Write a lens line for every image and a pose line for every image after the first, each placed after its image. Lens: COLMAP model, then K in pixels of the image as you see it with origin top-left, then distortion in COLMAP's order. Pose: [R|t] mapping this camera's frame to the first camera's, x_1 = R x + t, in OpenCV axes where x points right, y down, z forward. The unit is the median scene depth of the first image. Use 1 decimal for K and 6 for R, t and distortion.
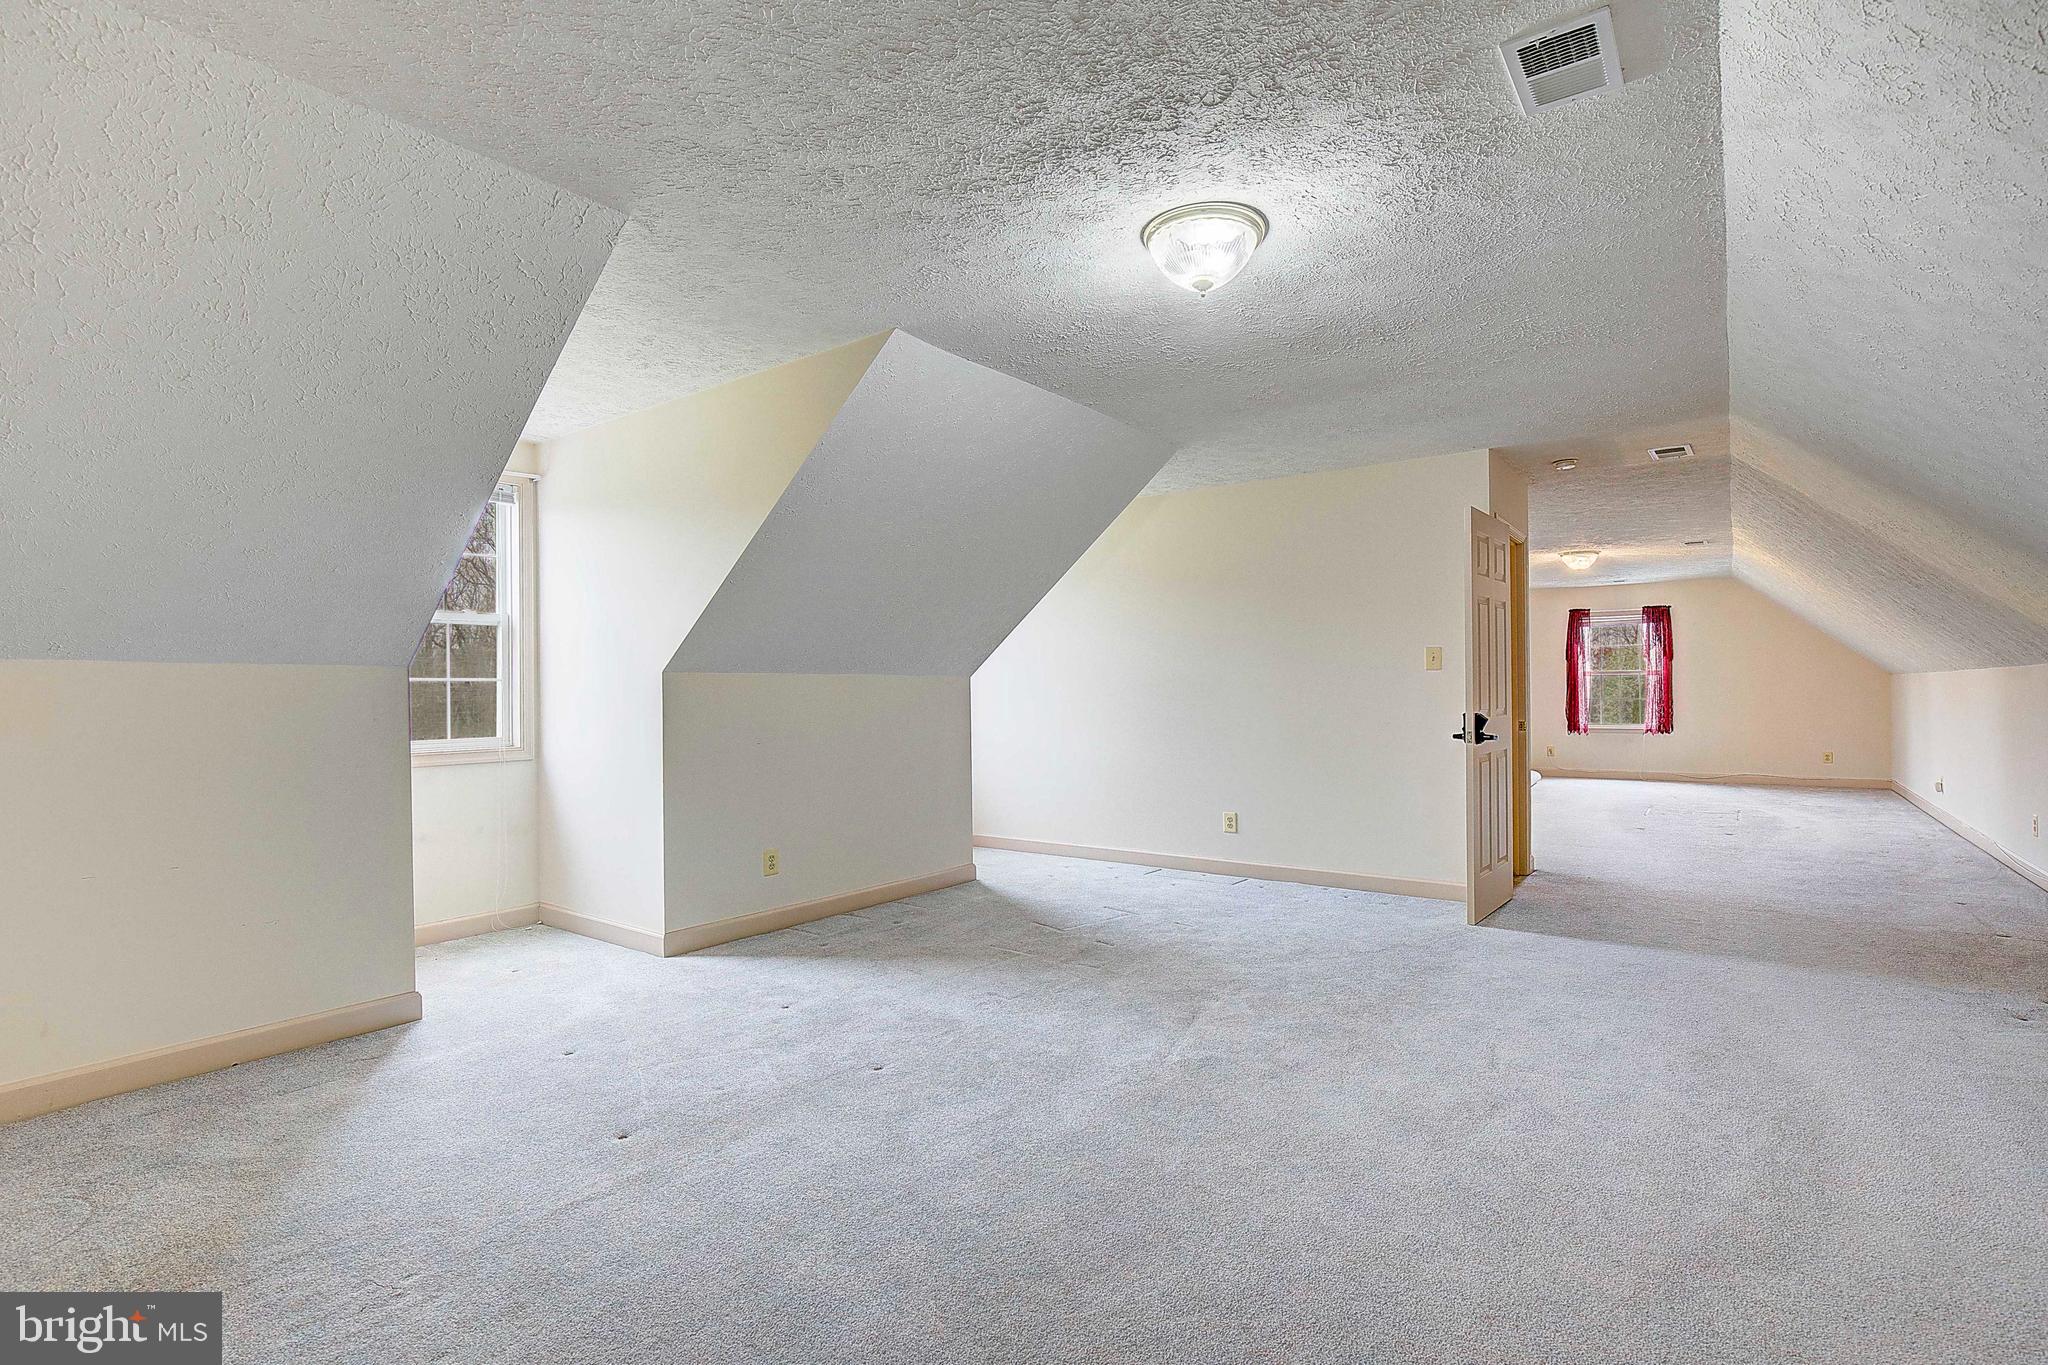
lens RADIAL K [[943.8, 0, 1034.7], [0, 943.8, 677.9], [0, 0, 1]] dist [-0.023899, 0.006877]
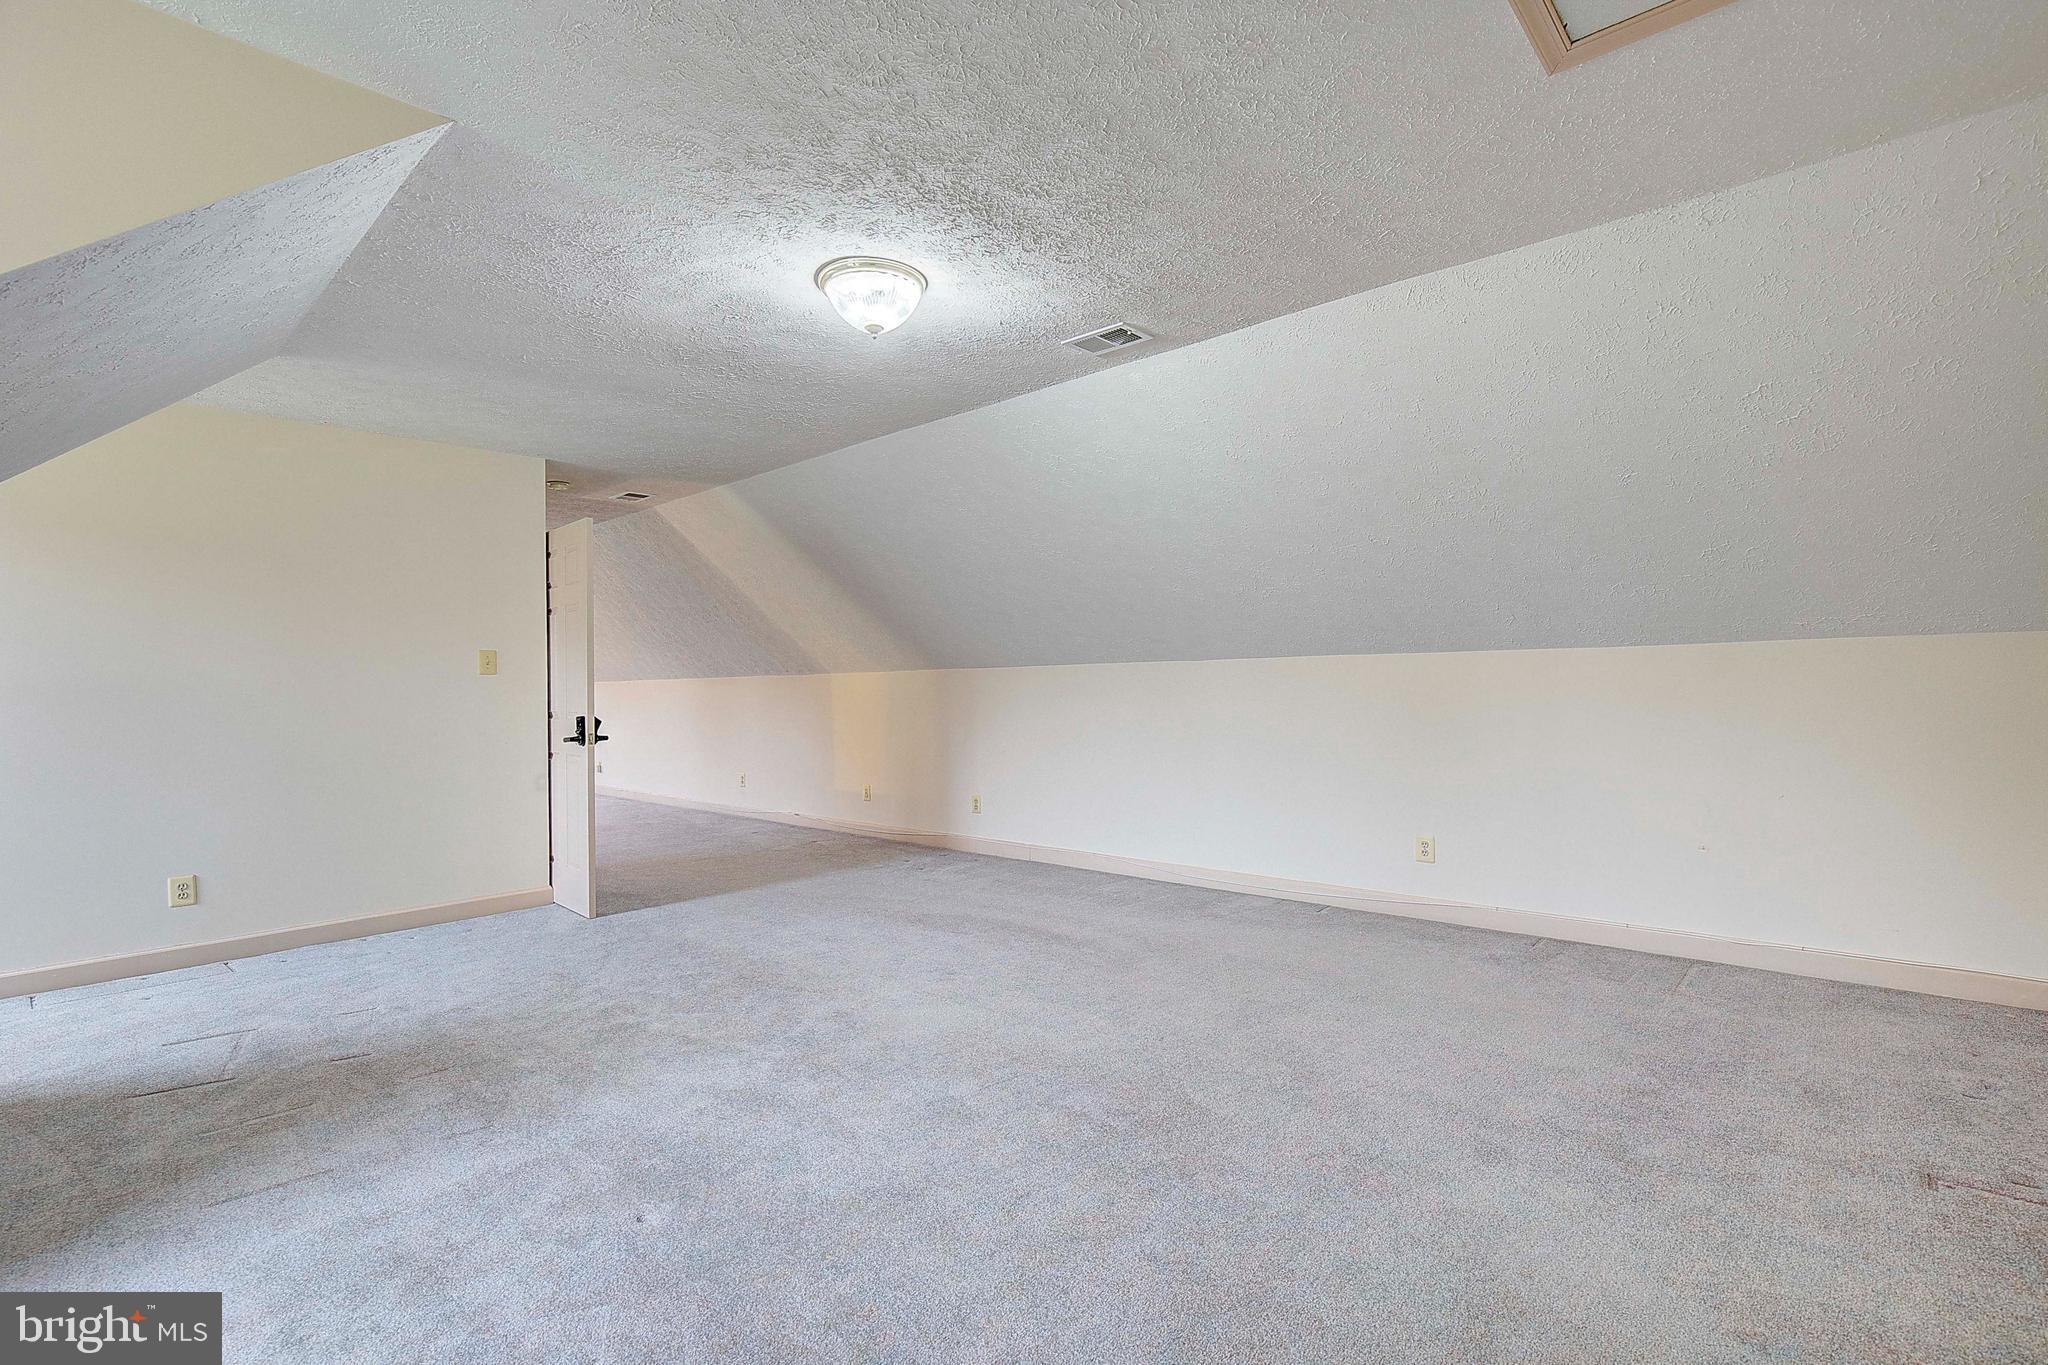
lens RADIAL K [[943.8, 0, 1040.5], [0, 943.8, 676.8], [0, 0, 1]] dist [-0.023899, 0.006877]
pose [[0.122518, 0.007902, 0.992435, -0.629753], [0.004879, 0.999951, -0.008564, 0.006418], [-0.992454, 0.005891, 0.122474, 0.454039]]
